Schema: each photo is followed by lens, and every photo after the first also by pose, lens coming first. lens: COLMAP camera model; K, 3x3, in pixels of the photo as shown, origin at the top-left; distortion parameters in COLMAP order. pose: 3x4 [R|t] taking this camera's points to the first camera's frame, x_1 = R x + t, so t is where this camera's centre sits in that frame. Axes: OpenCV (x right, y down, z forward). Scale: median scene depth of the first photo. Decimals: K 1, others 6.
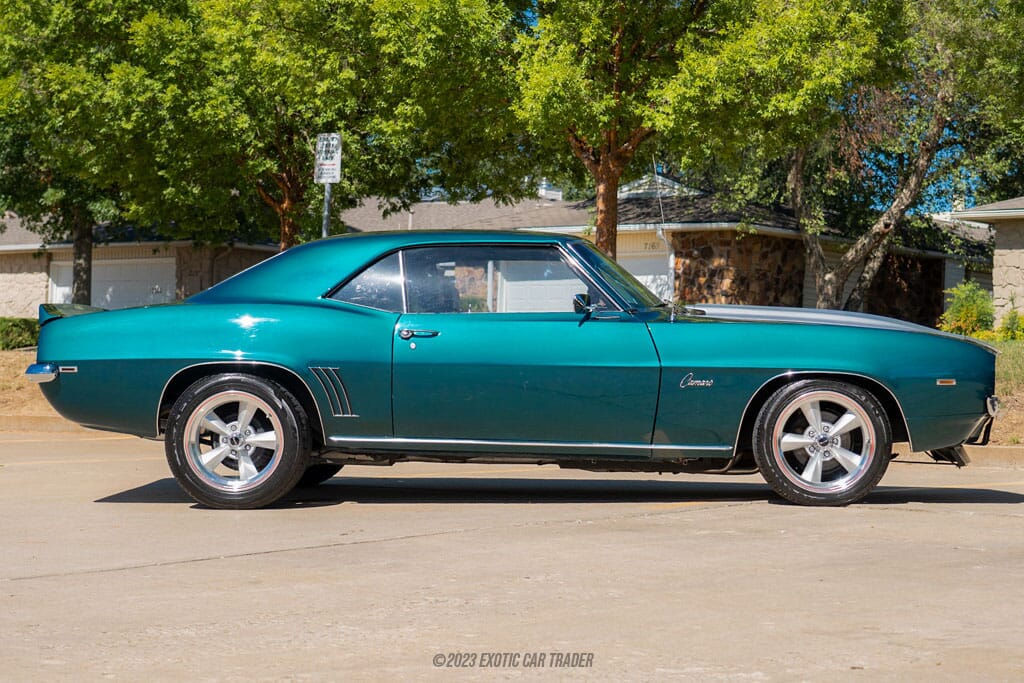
lens RADIAL K [[2237.6, 0, 515.6], [0, 2237.6, 331.8], [0, 0, 1]] dist [0.156403, 0.000000]
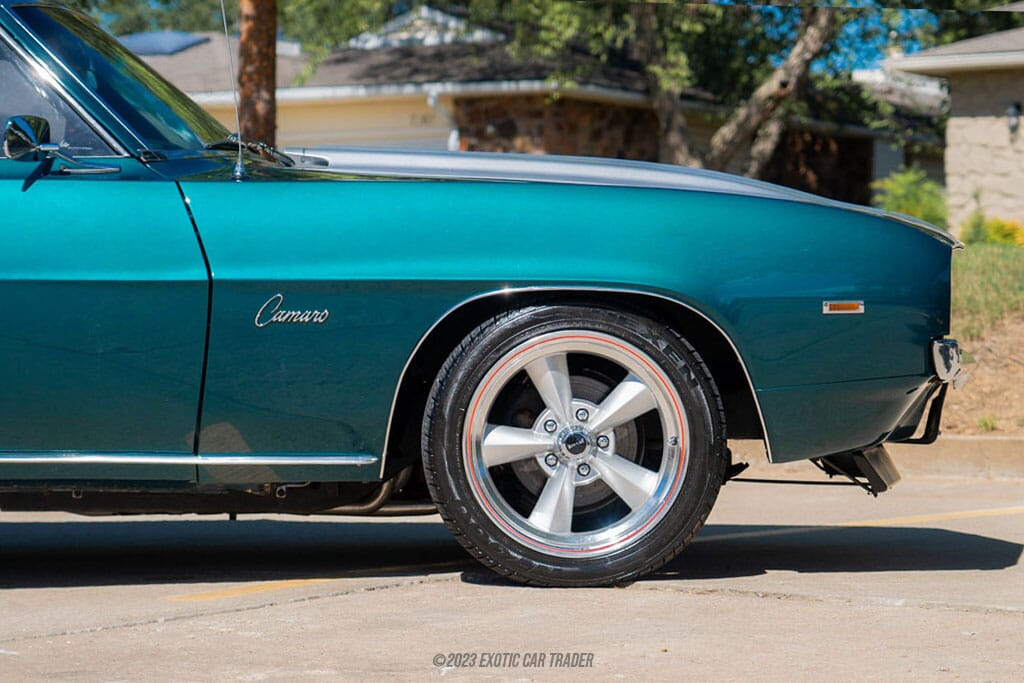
lens RADIAL K [[3470.4, 0, 506.7], [0, 3470.4, 339.2], [0, 0, 1]] dist [0.440297, 0.000000]
pose [[0.996467, -0.011485, 0.083198, 0.056298], [0.009483, 0.999657, 0.024421, 0.009417], [-0.083449, -0.023546, 0.996234, 0.264733]]
